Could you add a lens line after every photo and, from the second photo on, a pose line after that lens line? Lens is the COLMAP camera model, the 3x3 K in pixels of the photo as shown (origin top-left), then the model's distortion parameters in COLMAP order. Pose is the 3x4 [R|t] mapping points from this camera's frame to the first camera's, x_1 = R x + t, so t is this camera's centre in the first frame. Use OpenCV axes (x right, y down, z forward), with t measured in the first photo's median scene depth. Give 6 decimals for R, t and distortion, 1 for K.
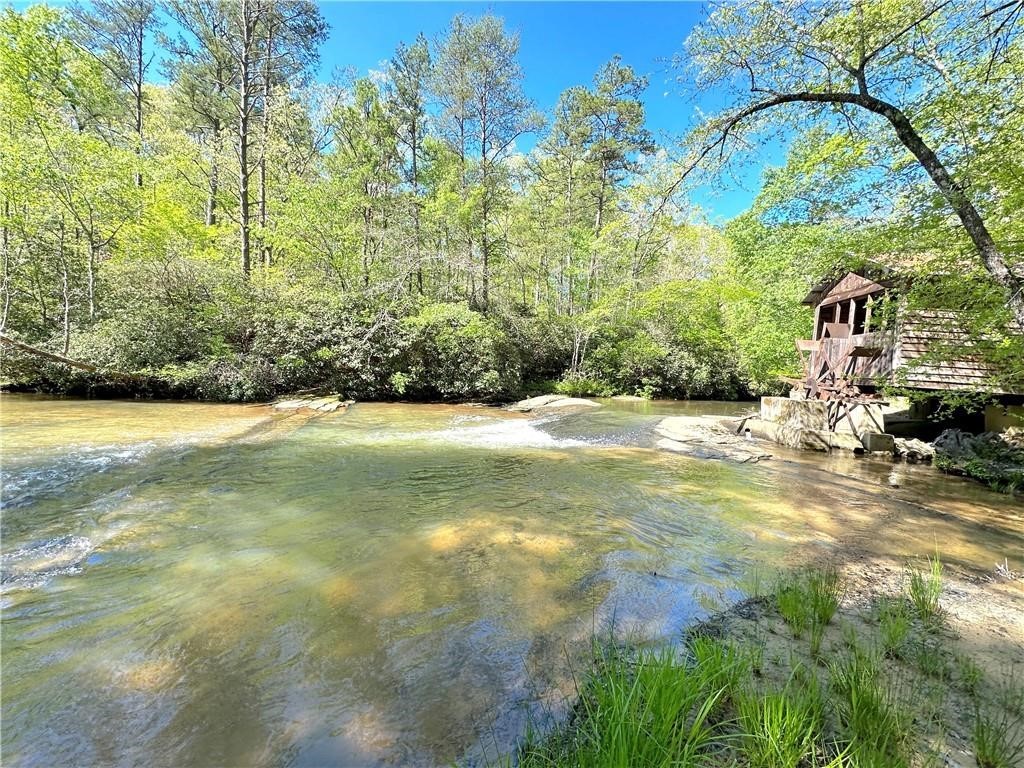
lens RADIAL K [[407.1, 0, 512.7], [0, 407.1, 384.9], [0, 0, 1]] dist [-0.002464, 0.000161]
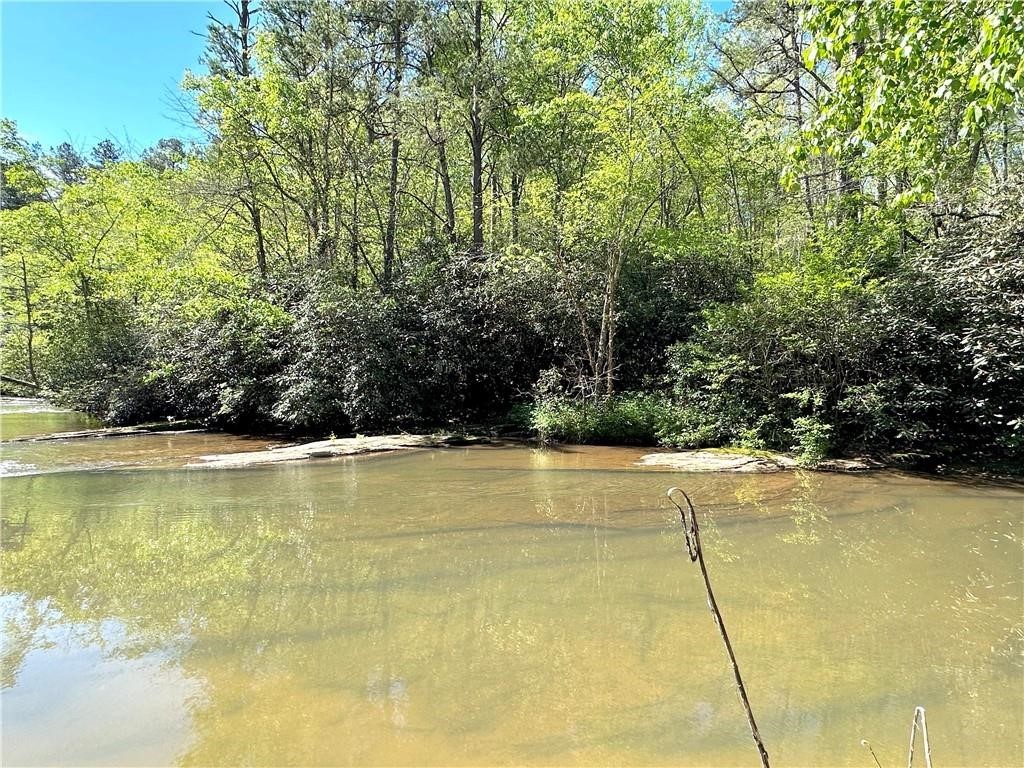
lens RADIAL K [[572.4, 0, 508.8], [0, 572.4, 389.4], [0, 0, 1]] dist [-0.001869, 0.000438]
pose [[0.564440, -0.015464, -0.825329, 0.757884], [-0.007431, 0.999689, -0.023812, -0.006454], [0.825441, 0.019573, 0.564150, 0.878563]]
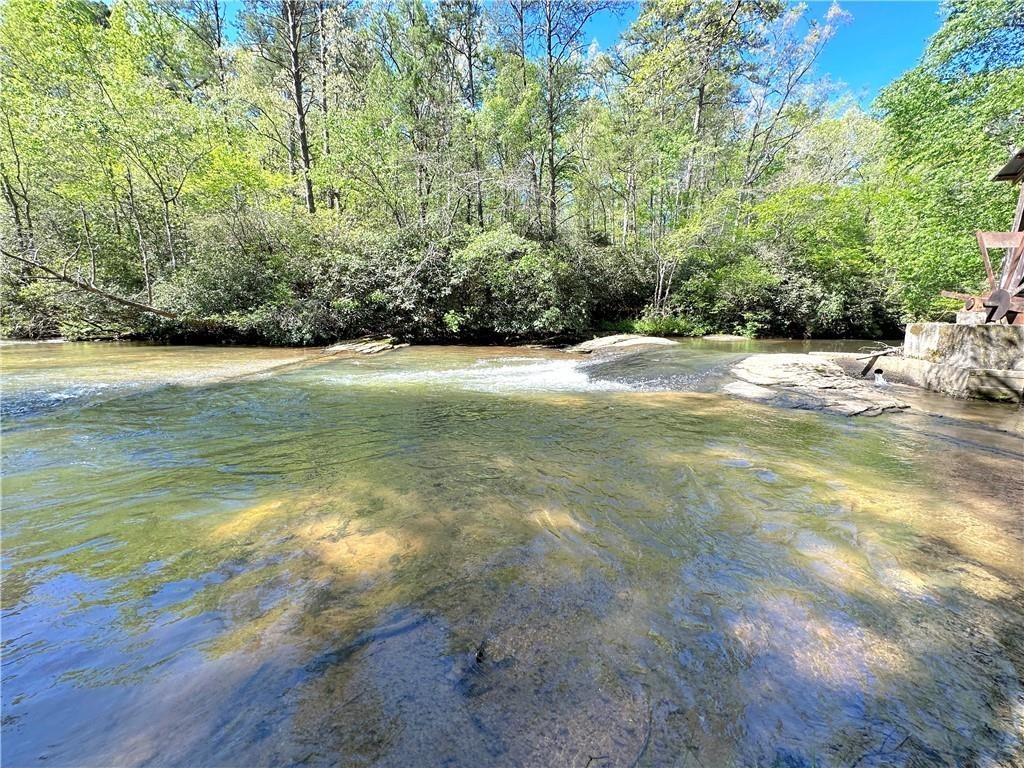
lens RADIAL K [[407.1, 0, 513.1], [0, 407.1, 384.3], [0, 0, 1]] dist [-0.002464, 0.000161]
pose [[0.971107, 0.006674, -0.238550, 0.086604], [0.023480, 0.992087, 0.123339, 0.020974], [0.237485, -0.125377, 0.963266, 0.111239]]
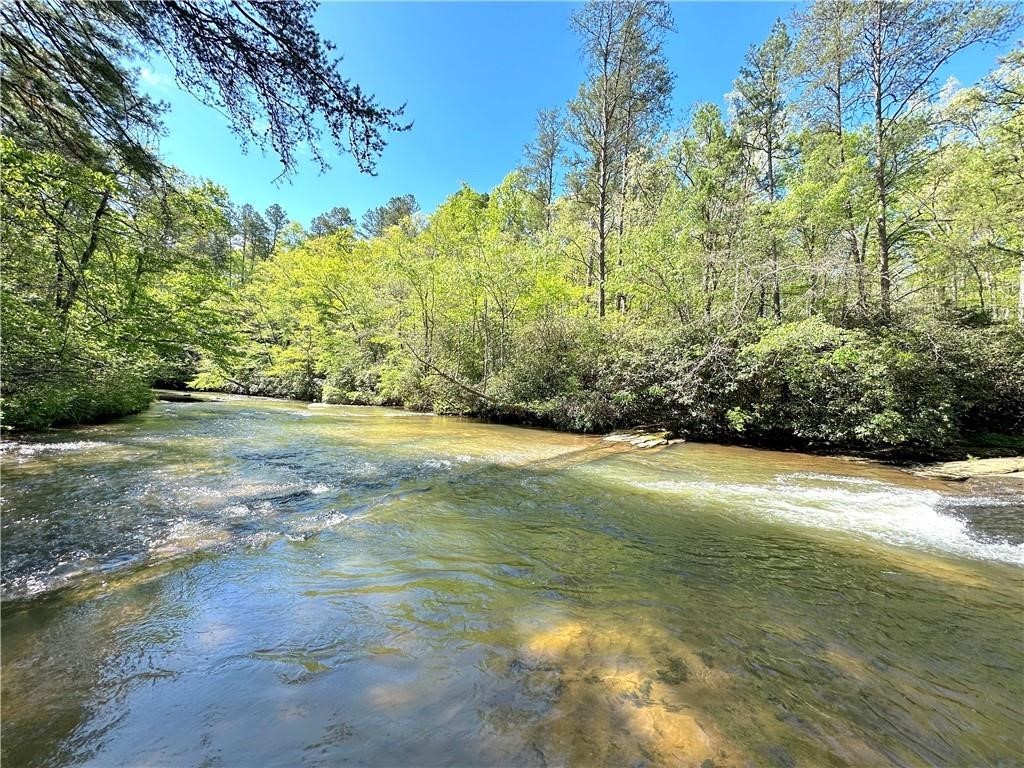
lens RADIAL K [[407.1, 0, 512.6], [0, 407.1, 384.2], [0, 0, 1]] dist [-0.002464, 0.000161]
pose [[0.642445, -0.025144, -0.765919, 0.073735], [-0.048176, 0.996159, -0.073112, -0.000700], [0.764816, 0.083869, 0.638766, 0.100045]]
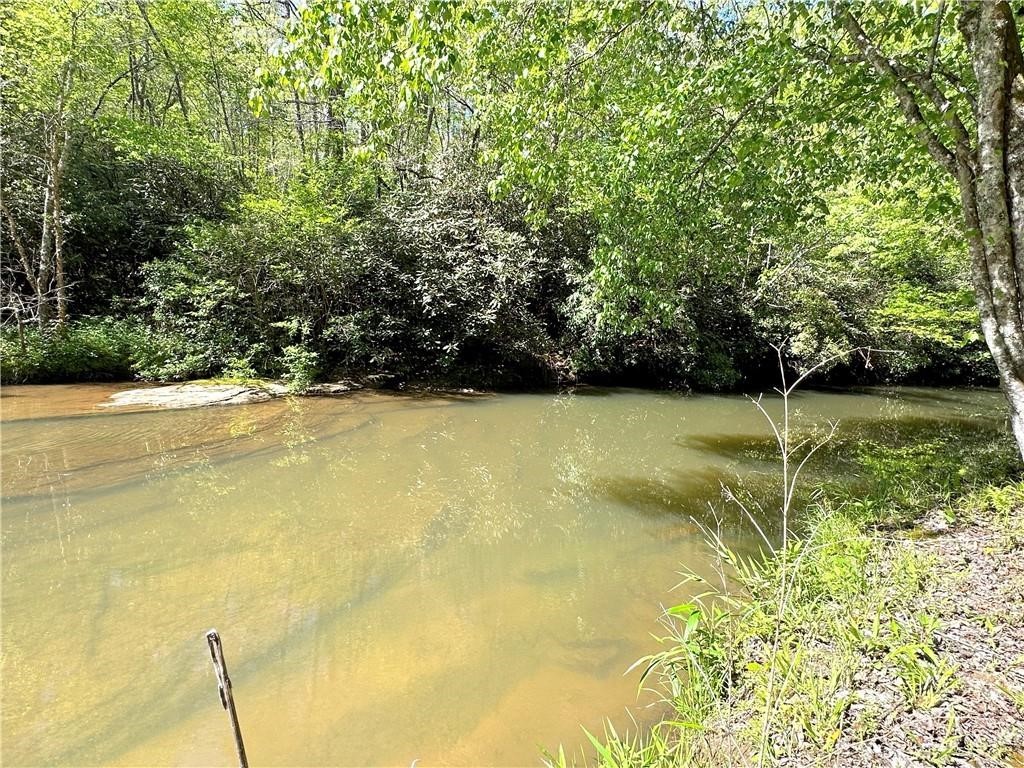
lens RADIAL K [[572.4, 0, 508.7], [0, 572.4, 389.1], [0, 0, 1]] dist [-0.001869, 0.000438]
pose [[0.988299, 0.028556, -0.149832, 0.762710], [-0.013250, 0.994678, 0.102178, -0.012957], [0.151952, -0.098997, 0.983418, 0.890033]]
